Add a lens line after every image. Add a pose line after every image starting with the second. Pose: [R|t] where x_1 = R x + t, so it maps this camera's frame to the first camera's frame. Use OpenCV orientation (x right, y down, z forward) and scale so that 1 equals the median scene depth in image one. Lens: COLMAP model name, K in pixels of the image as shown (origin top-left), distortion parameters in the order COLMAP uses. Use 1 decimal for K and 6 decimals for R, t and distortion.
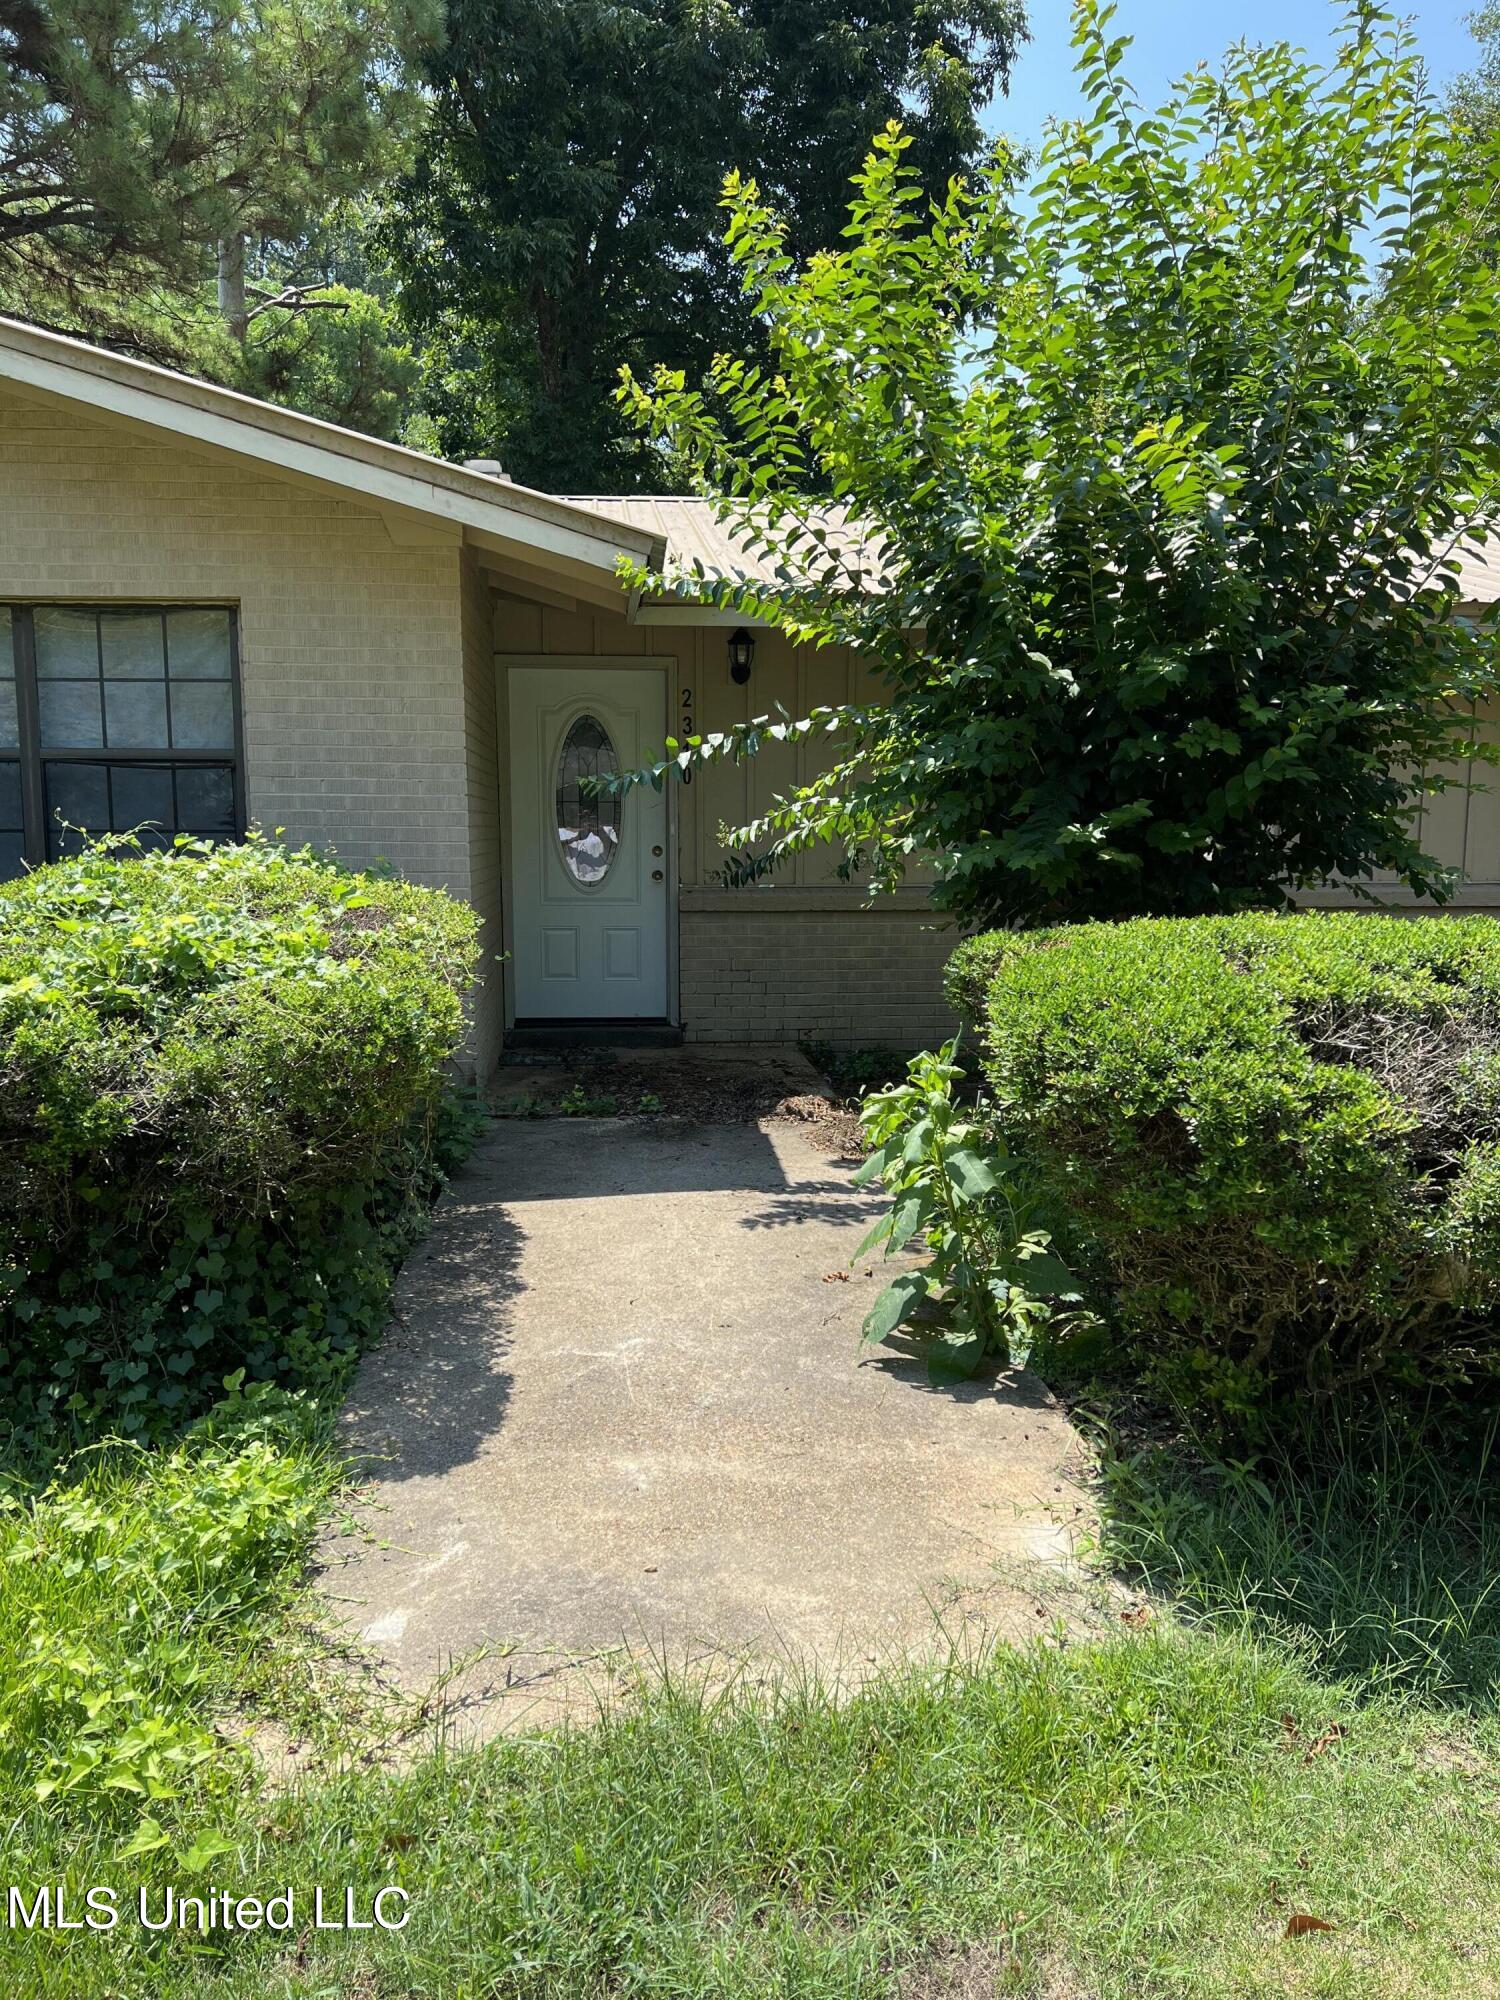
lens RADIAL K [[1512.9, 0, 747.0], [0, 1512.9, 1001.7], [0, 0, 1]] dist [-0.000273, 0.000006]
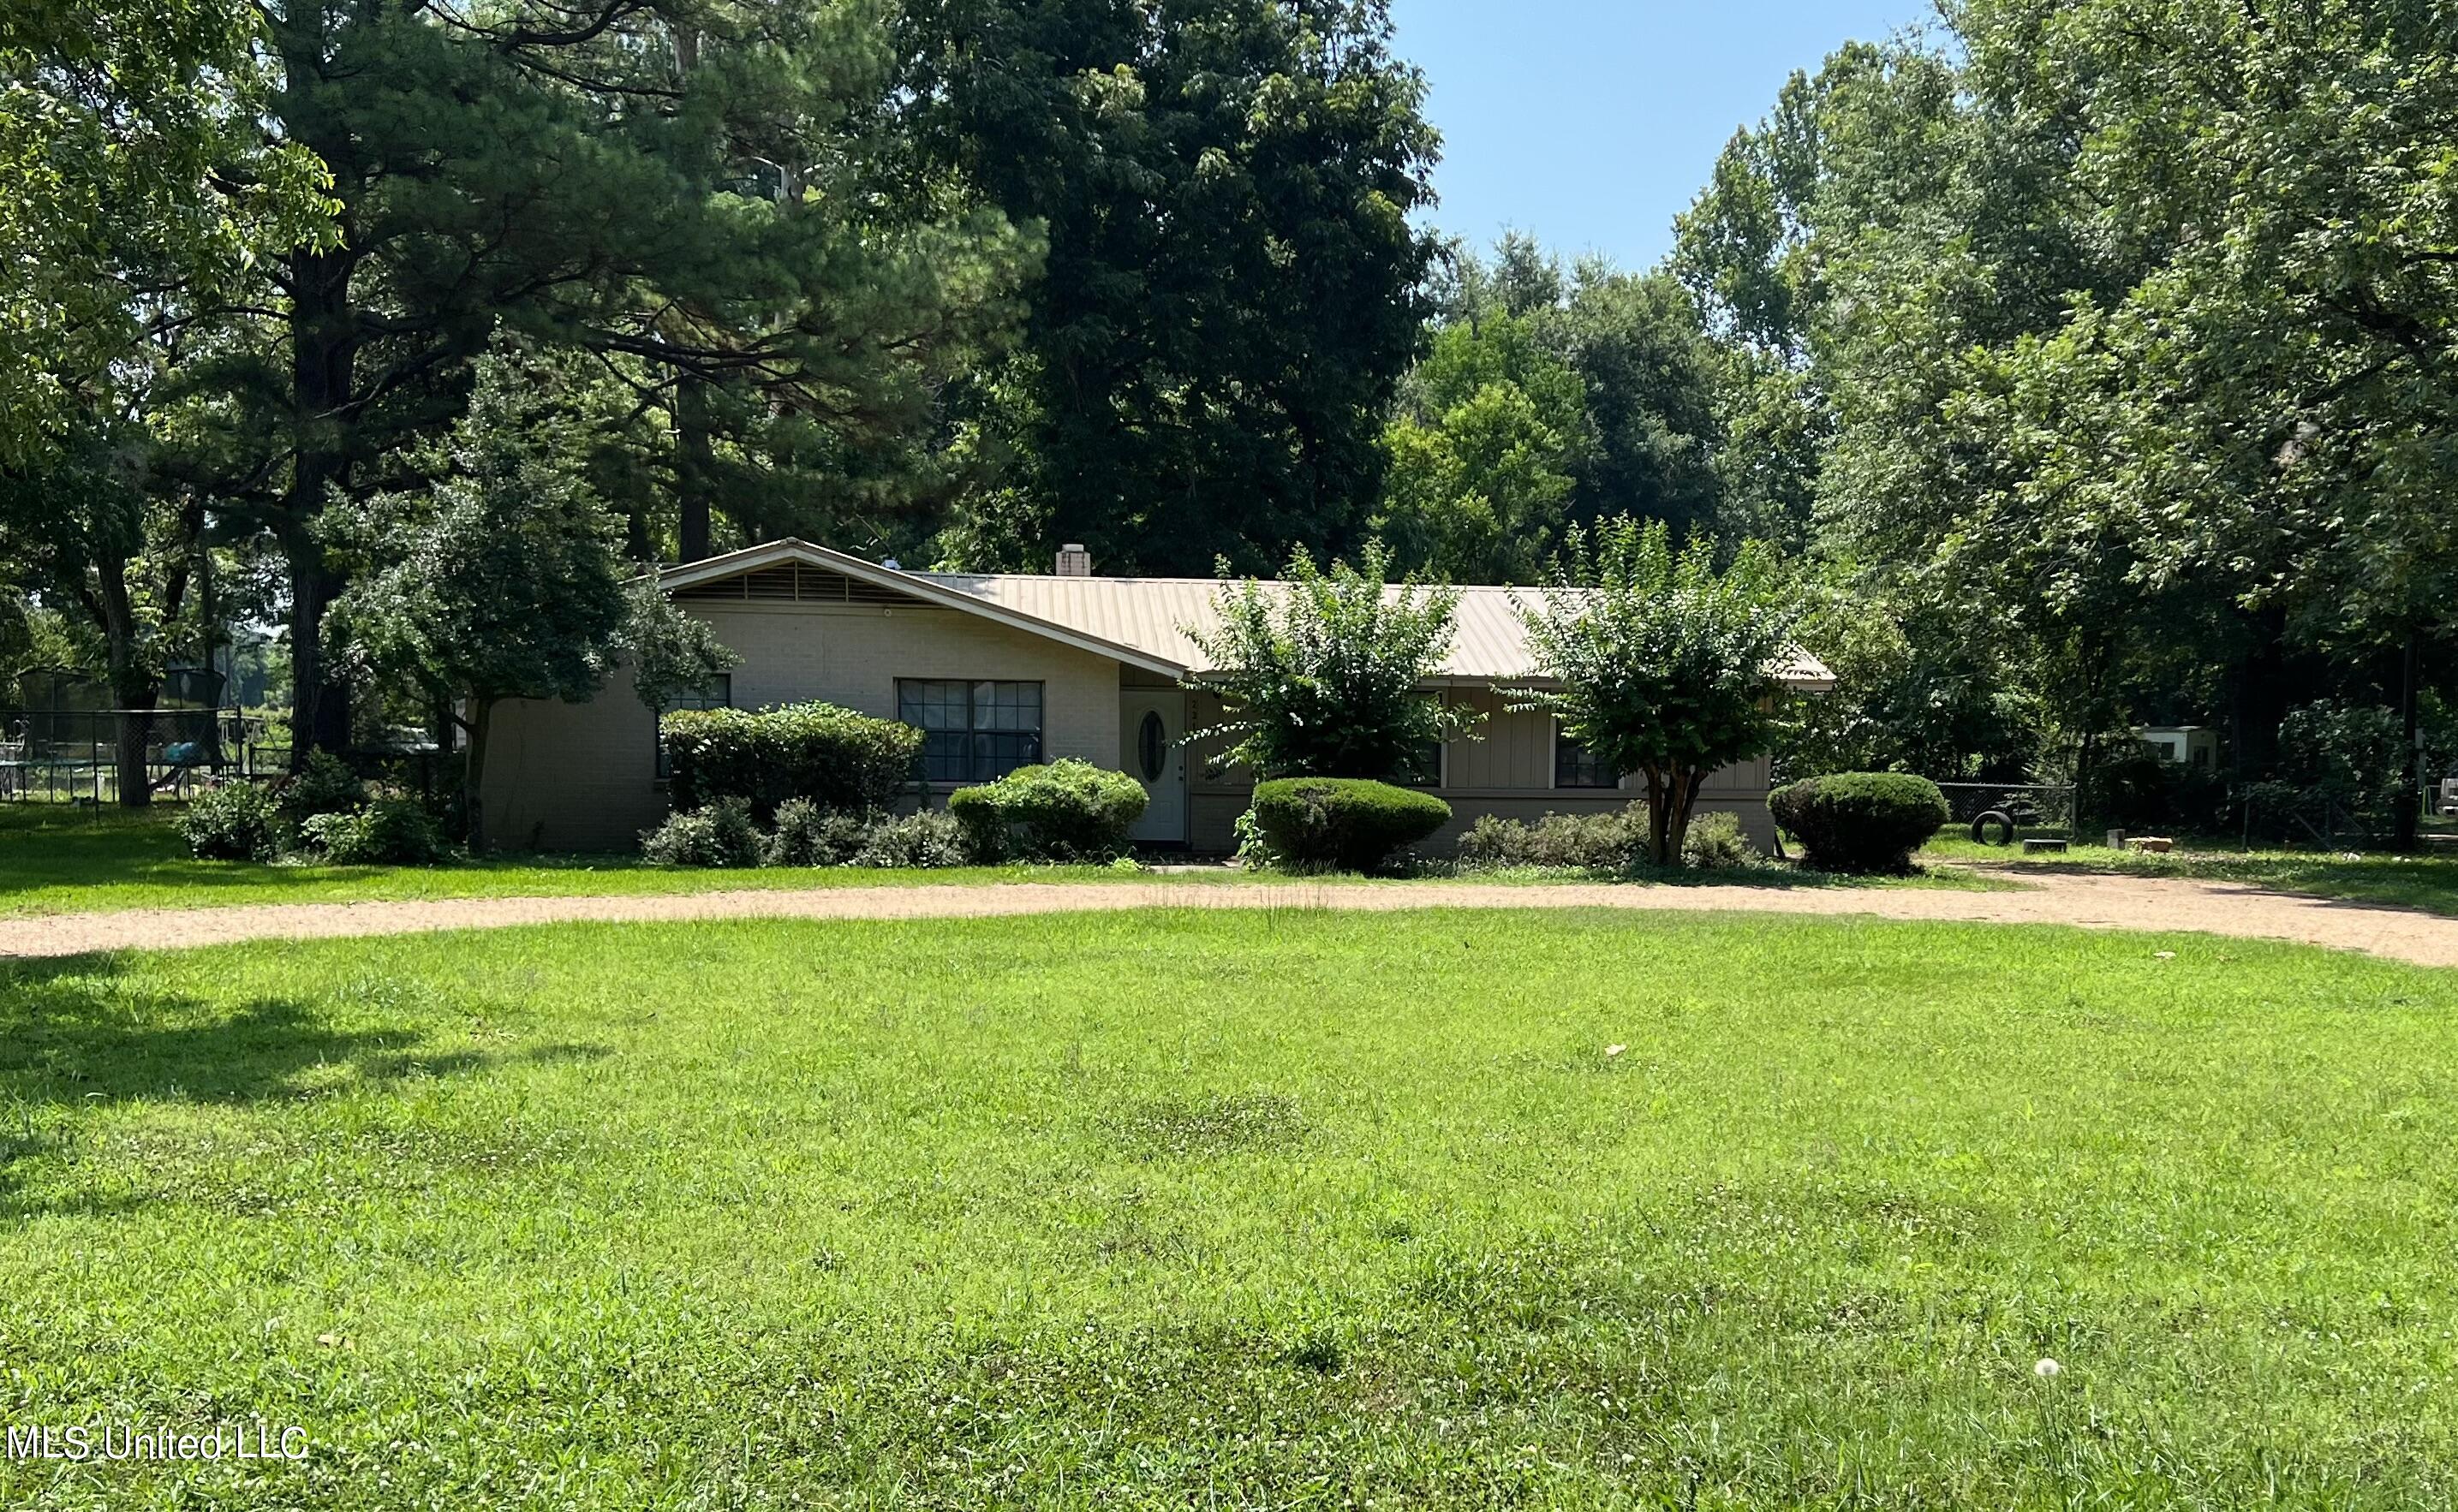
lens RADIAL K [[1848.7, 0, 1229.2], [0, 1848.7, 757.1], [0, 0, 1]] dist [0.000390, 0.000013]
pose [[0.999854, 0.011781, -0.012378, 0.067987], [-0.013125, 0.993299, -0.114829, 0.288442], [0.010942, 0.114975, 0.993308, -2.529092]]
